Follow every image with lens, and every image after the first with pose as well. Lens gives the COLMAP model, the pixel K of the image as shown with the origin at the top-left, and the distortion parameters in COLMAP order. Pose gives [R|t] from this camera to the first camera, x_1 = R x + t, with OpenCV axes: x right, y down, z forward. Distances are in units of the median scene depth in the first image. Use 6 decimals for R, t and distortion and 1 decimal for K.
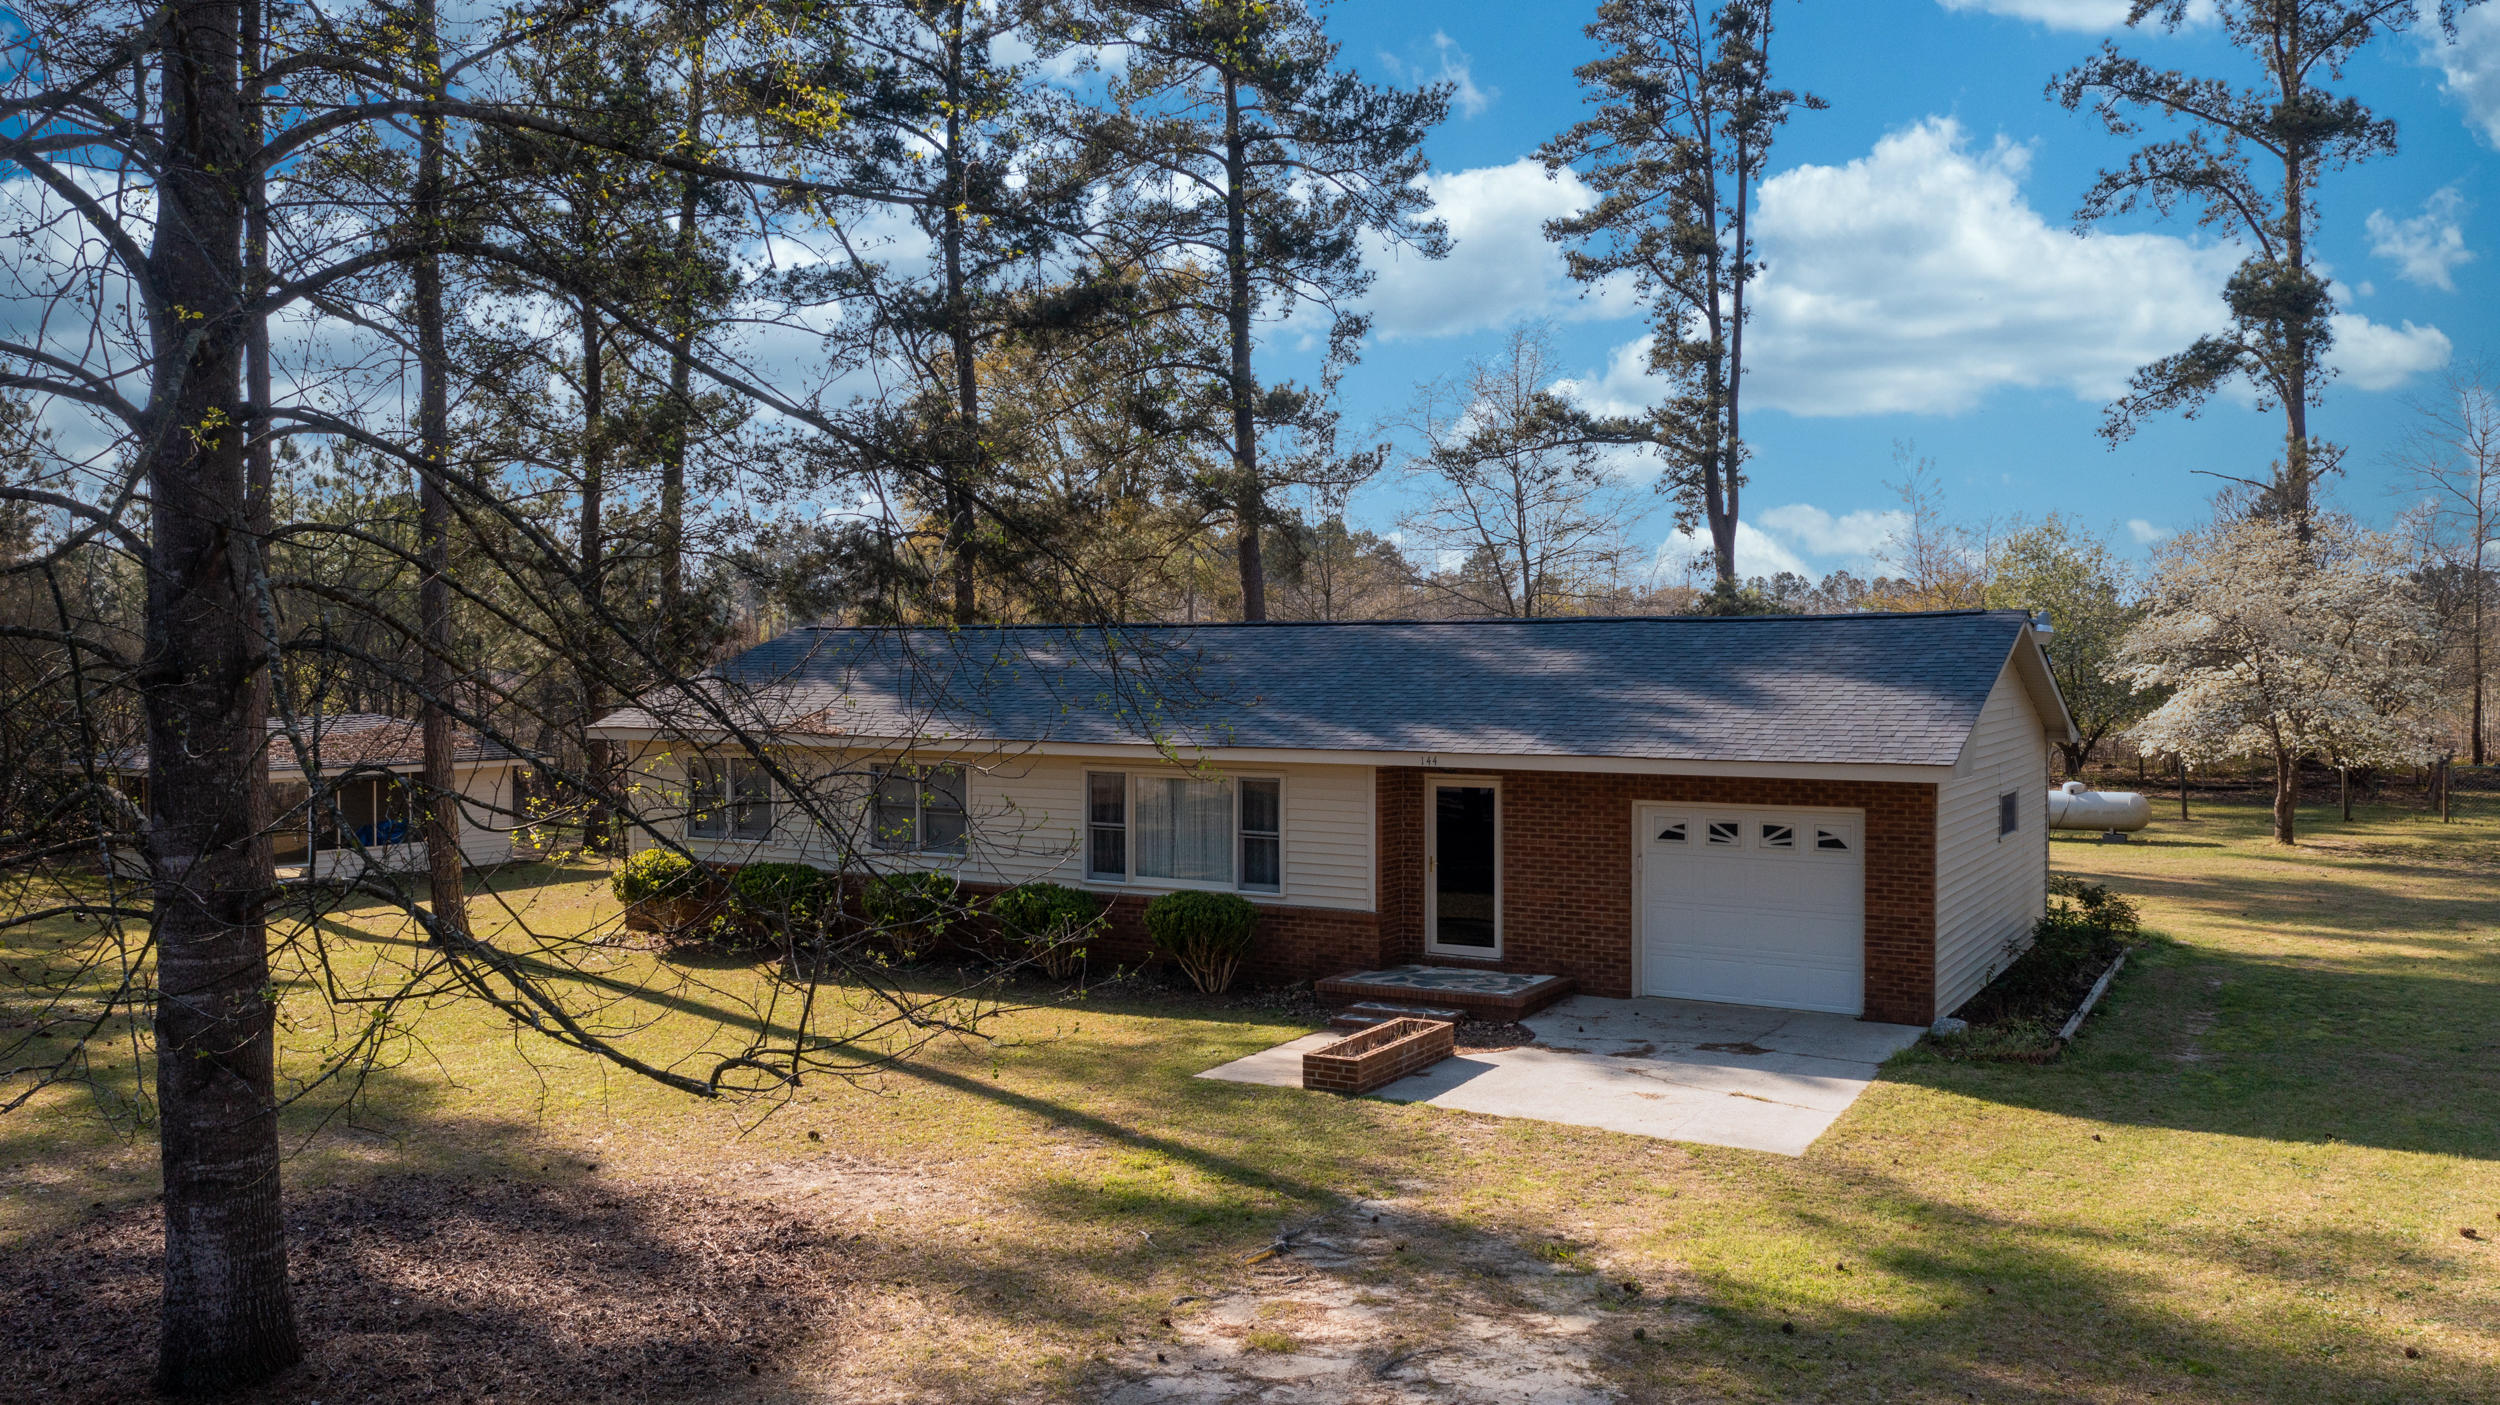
lens RADIAL K [[1970.0, 0, 1244.7], [0, 1970.0, 700.2], [0, 0, 1]] dist [-0.010076, -0.003829]
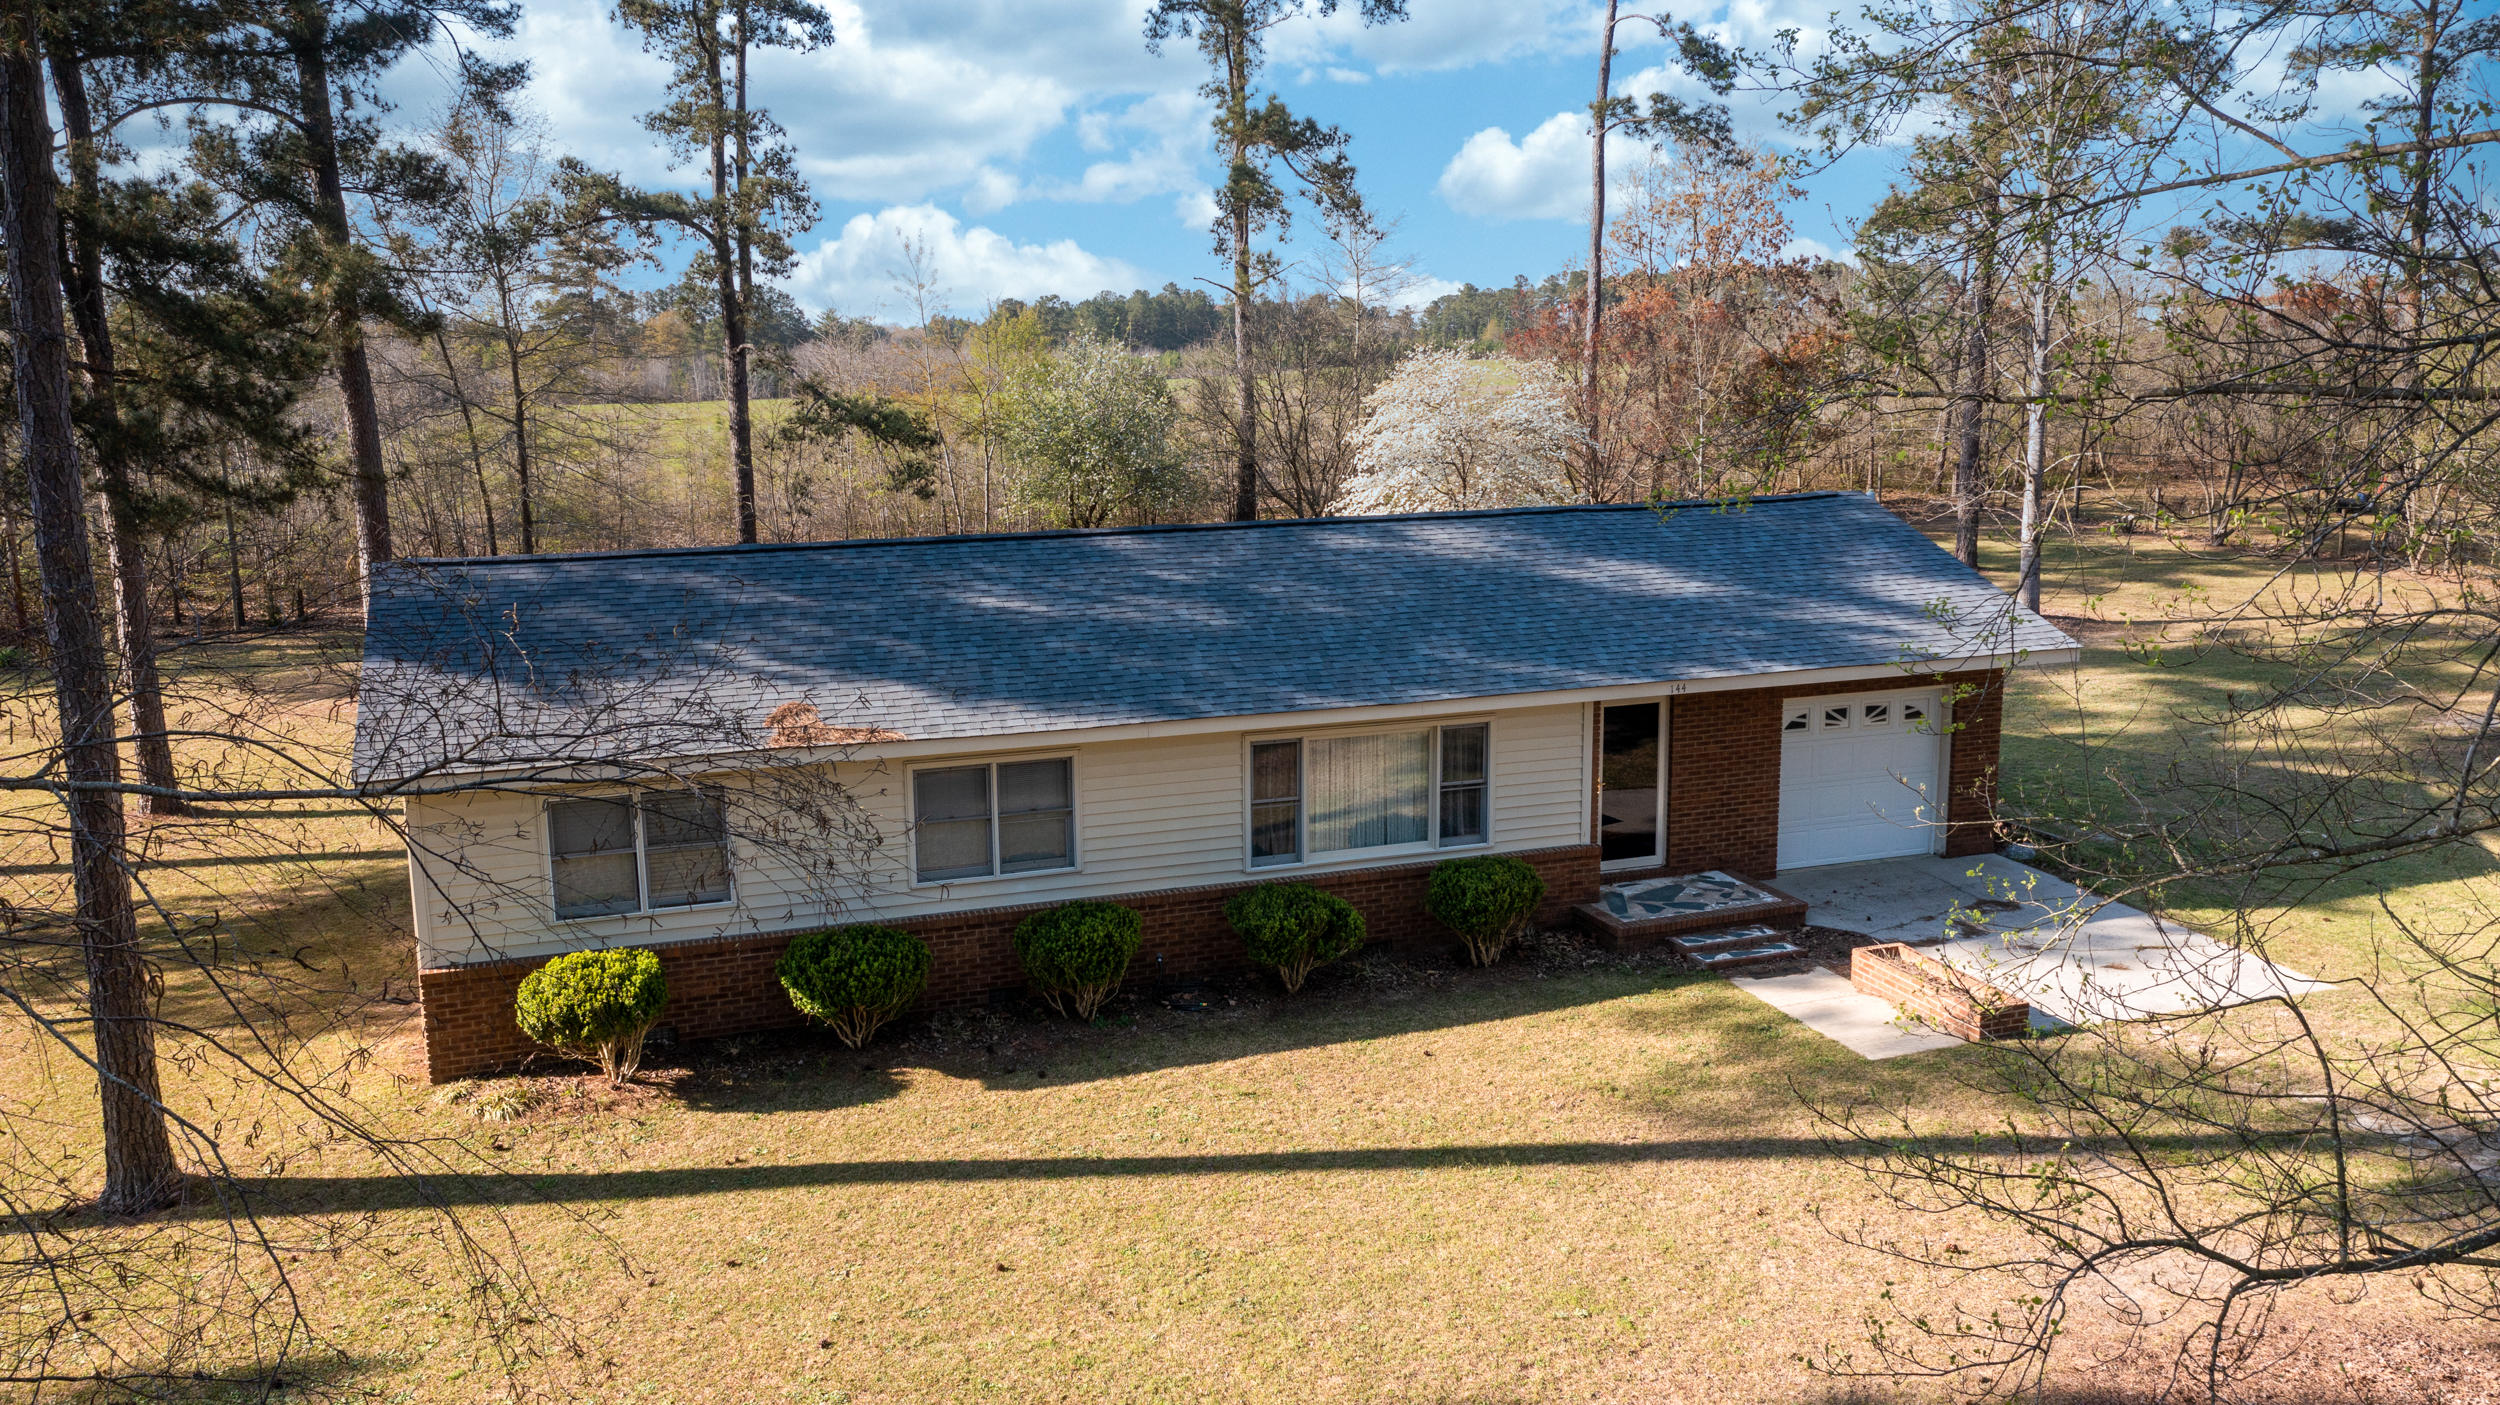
lens RADIAL K [[1970.0, 0, 1244.7], [0, 1970.0, 700.2], [0, 0, 1]] dist [-0.010076, -0.003829]
pose [[0.647420, -0.144602, 0.748290, -0.741559], [0.031958, 0.986123, 0.162911, -0.123541], [-0.761463, -0.081558, 0.643057, 0.492019]]
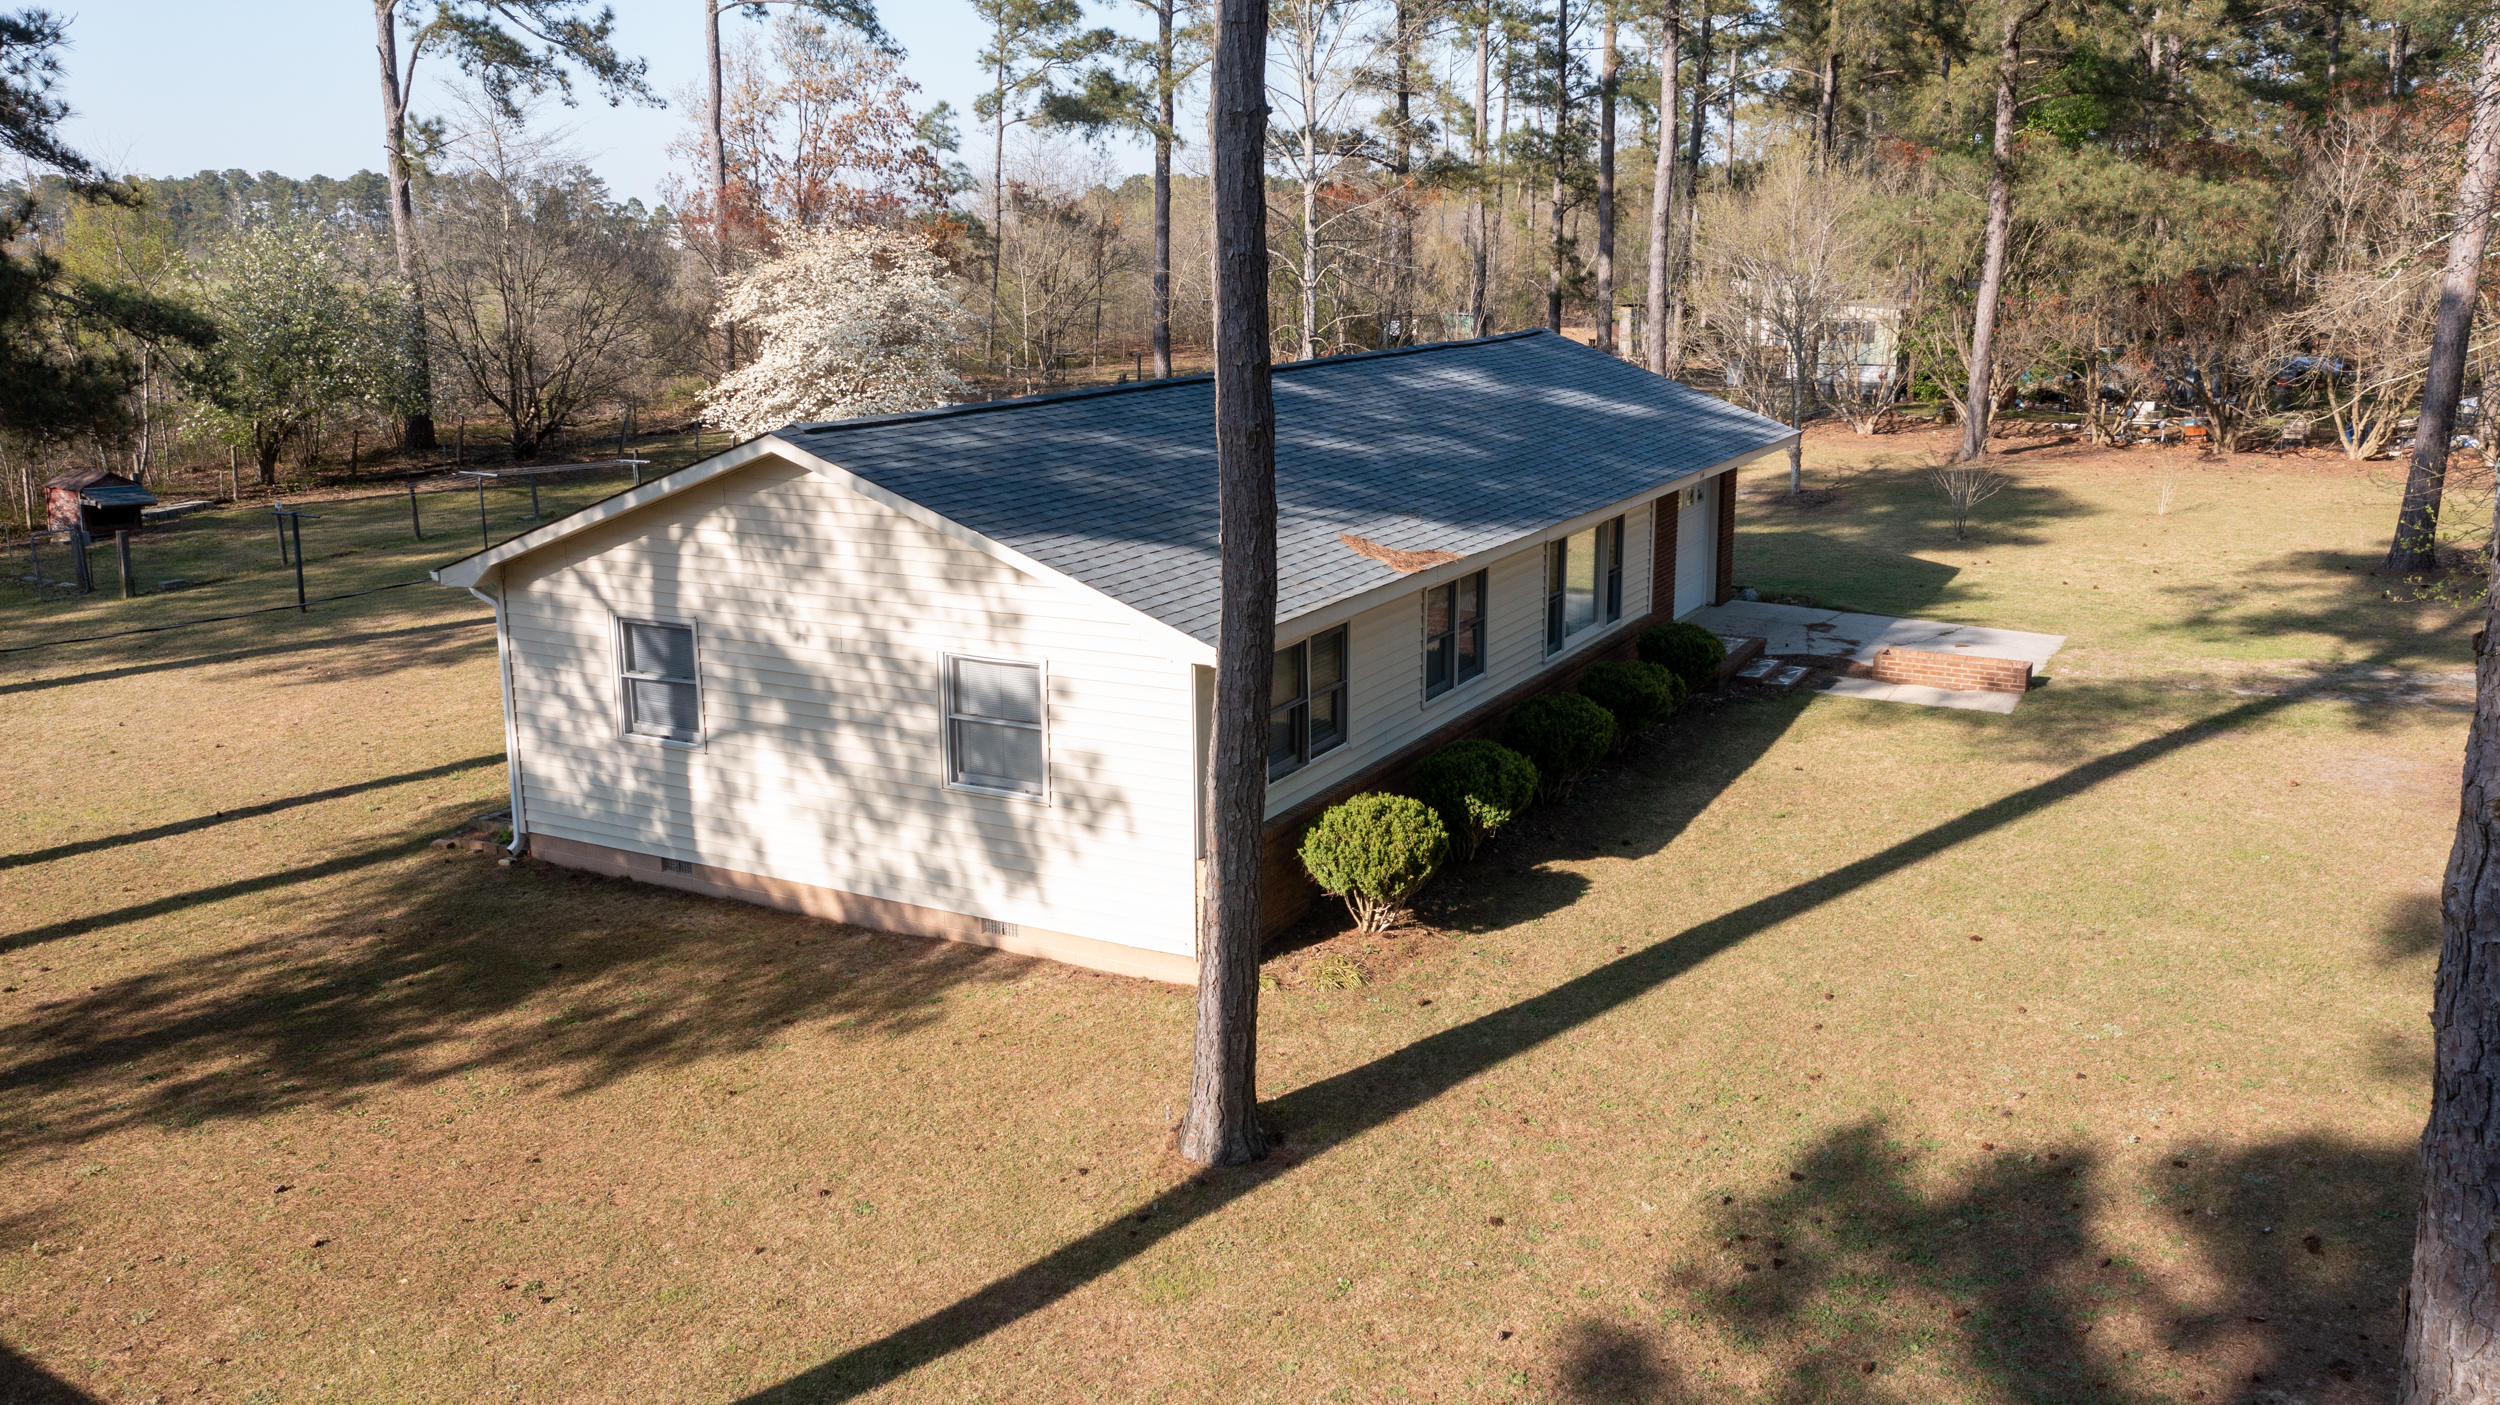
lens RADIAL K [[1961.0, 0, 1250.0], [0, 1961.0, 702.5], [0, 0, 1]] dist [-0.005016, 0.000351]
pose [[-0.034318, -0.228308, 0.972984, -1.053931], [0.032070, 0.972805, 0.229397, -0.115721], [-0.998896, 0.039076, -0.026063, 1.236693]]
